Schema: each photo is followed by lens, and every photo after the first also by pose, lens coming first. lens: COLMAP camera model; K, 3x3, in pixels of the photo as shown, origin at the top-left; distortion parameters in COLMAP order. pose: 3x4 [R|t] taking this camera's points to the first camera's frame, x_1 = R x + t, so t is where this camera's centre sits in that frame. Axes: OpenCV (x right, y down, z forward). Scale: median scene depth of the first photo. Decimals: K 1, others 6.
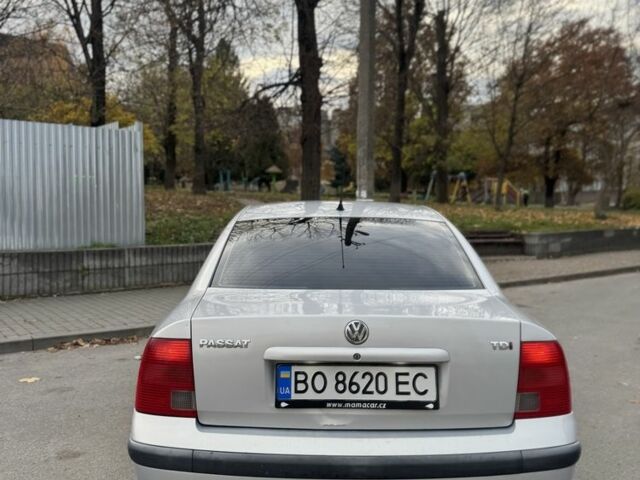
lens RADIAL K [[593.1, 0, 319.1], [0, 593.1, 230.2], [0, 0, 1]] dist [0.172905, -0.297697]
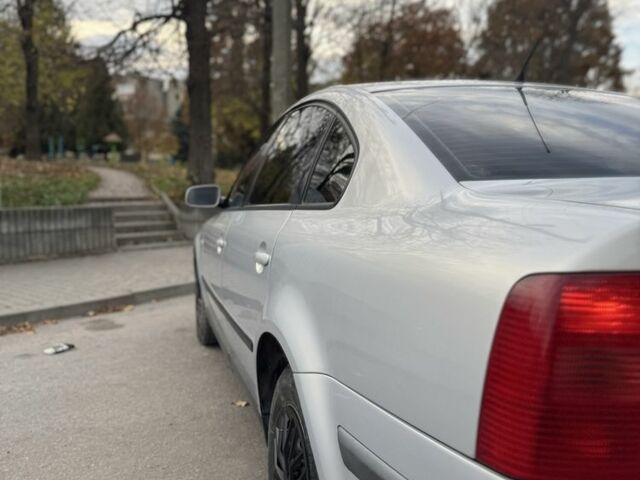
lens RADIAL K [[593.6, 0, 317.8], [0, 593.6, 240.8], [0, 0, 1]] dist [0.168829, -0.329298]
pose [[0.963748, -0.026548, 0.265492, -0.526585], [0.012614, 0.998458, 0.054053, 0.145765], [-0.266517, -0.048744, 0.962597, 0.733723]]
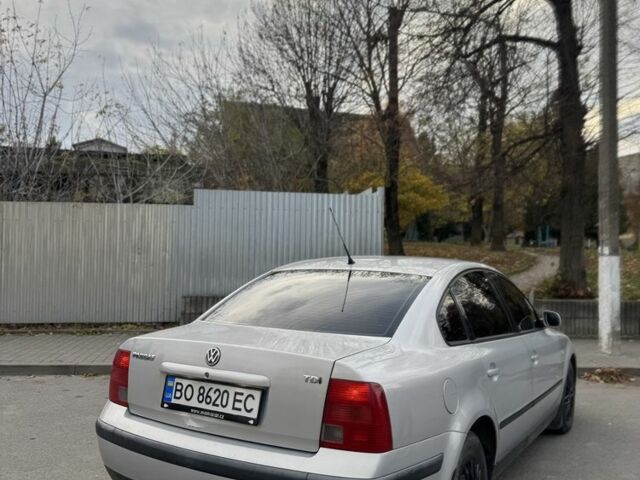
lens RADIAL K [[593.6, 0, 317.8], [0, 593.6, 240.8], [0, 0, 1]] dist [0.168829, -0.329298]
pose [[0.847239, -0.007652, -0.531157, 0.941221], [-0.033271, 0.997169, -0.067435, 0.001932], [0.530169, 0.074806, 0.844585, 0.009518]]
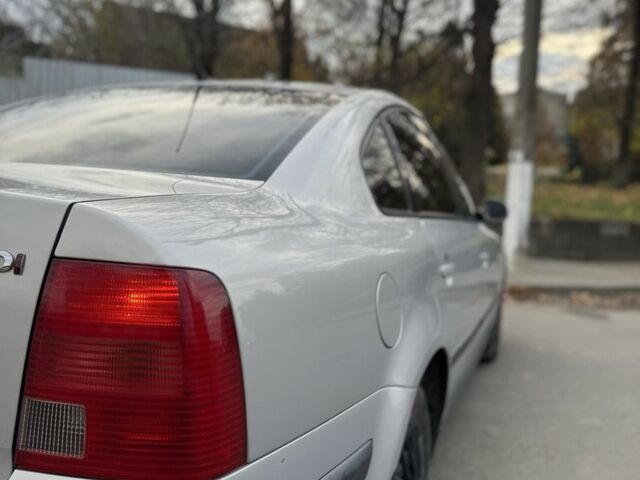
lens RADIAL K [[593.6, 0, 317.8], [0, 593.6, 240.8], [0, 0, 1]] dist [0.168829, -0.329298]
pose [[0.928242, 0.070049, -0.365321, 0.628908], [-0.057243, 0.997310, 0.045782, 0.150788], [0.367545, -0.021584, 0.929755, 0.729045]]
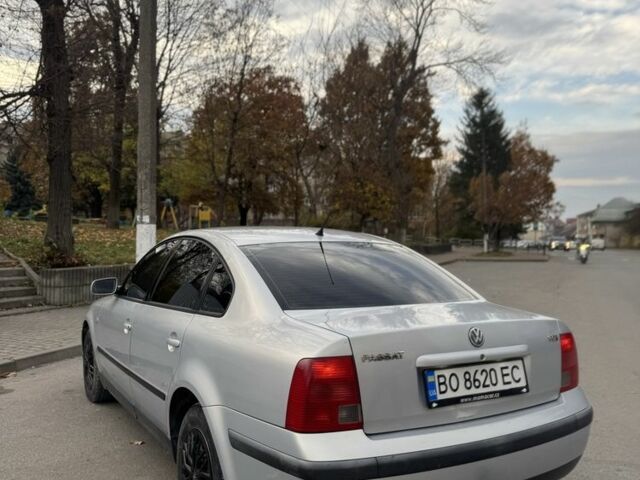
lens RADIAL K [[593.6, 0, 317.8], [0, 593.6, 240.8], [0, 0, 1]] dist [0.168829, -0.329298]
pose [[0.868113, -0.002526, 0.496360, -0.810645], [0.015441, 0.999641, -0.021918, -0.000409], [-0.496126, 0.026691, 0.867840, 0.104881]]
